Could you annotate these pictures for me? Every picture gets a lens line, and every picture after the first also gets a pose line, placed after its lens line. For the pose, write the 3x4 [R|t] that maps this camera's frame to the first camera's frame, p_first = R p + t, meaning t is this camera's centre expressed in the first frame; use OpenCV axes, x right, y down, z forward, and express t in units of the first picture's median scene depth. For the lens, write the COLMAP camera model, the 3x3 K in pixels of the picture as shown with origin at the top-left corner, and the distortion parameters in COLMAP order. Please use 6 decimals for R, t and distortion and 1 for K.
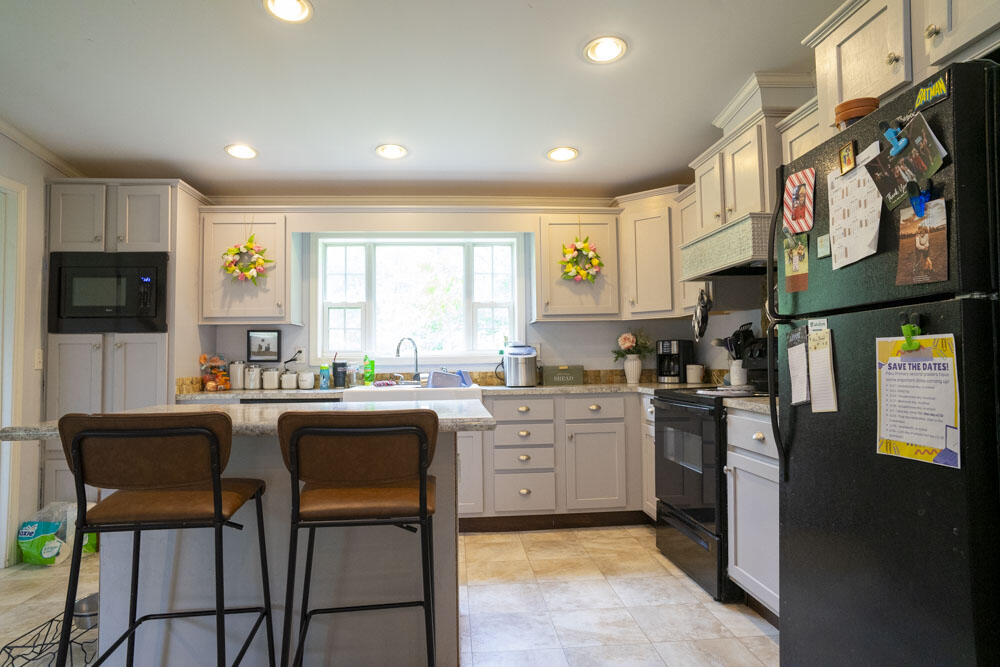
lens RADIAL K [[591.8, 0, 500.0], [0, 591.8, 333.5], [0, 0, 1]] dist [-0.064595, 0.049593]
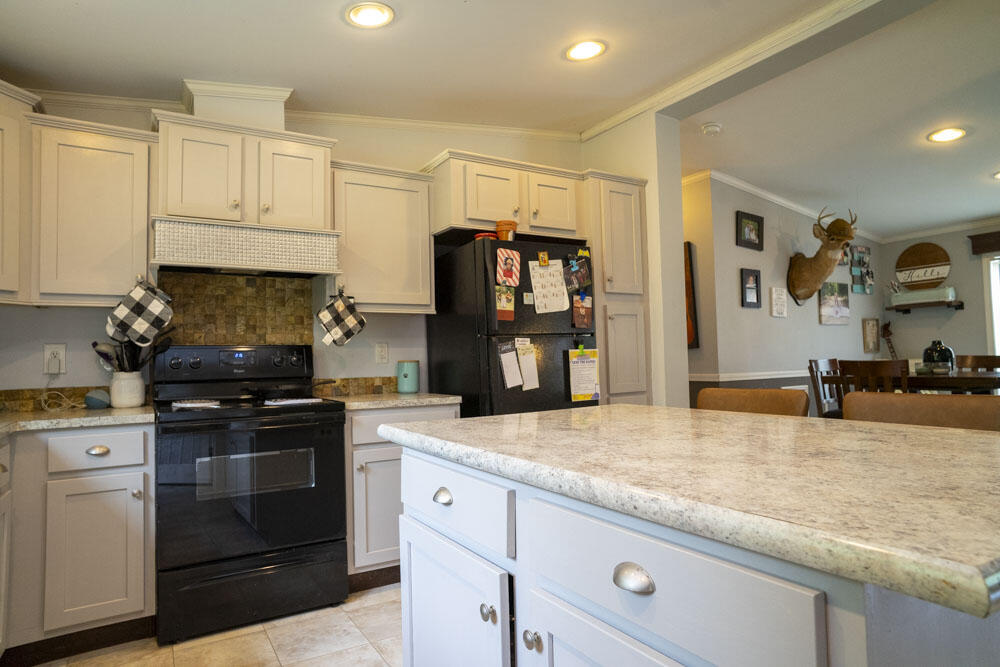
lens RADIAL K [[591.8, 0, 500.0], [0, 591.8, 333.5], [0, 0, 1]] dist [-0.064595, 0.049593]
pose [[-0.438061, 0.062967, 0.896737, -0.455338], [-0.009334, 0.997171, -0.074579, 0.042143], [-0.898897, -0.041040, -0.436234, 0.805503]]
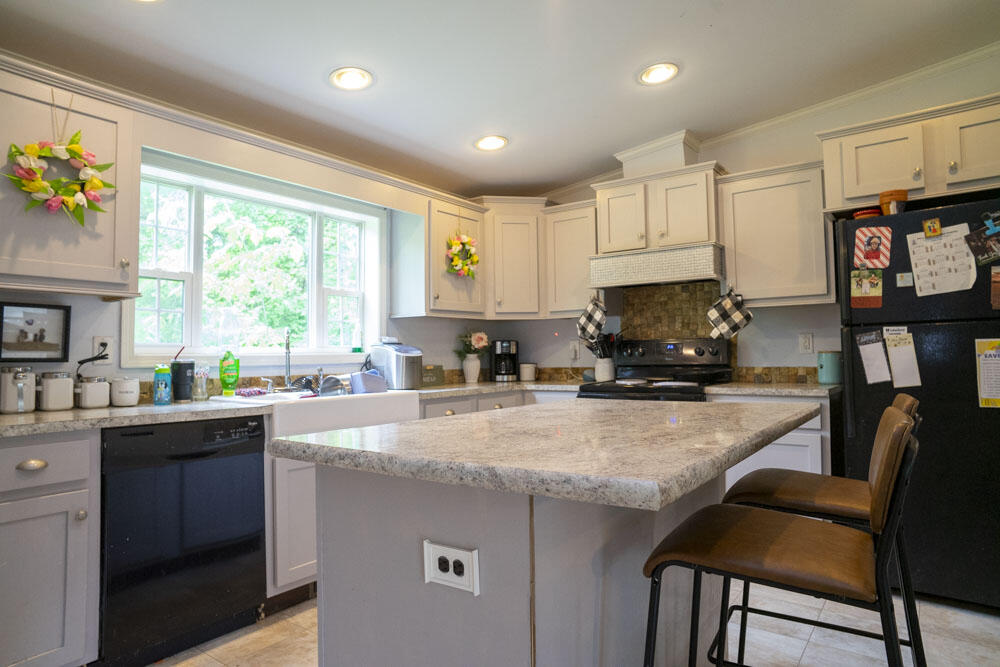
lens RADIAL K [[591.8, 0, 500.0], [0, 591.8, 333.5], [0, 0, 1]] dist [-0.064595, 0.049593]
pose [[0.662363, 0.033959, 0.748413, -0.559262], [-0.027160, 0.999404, -0.021310, 0.023396], [-0.748690, -0.006212, 0.662891, 0.333457]]
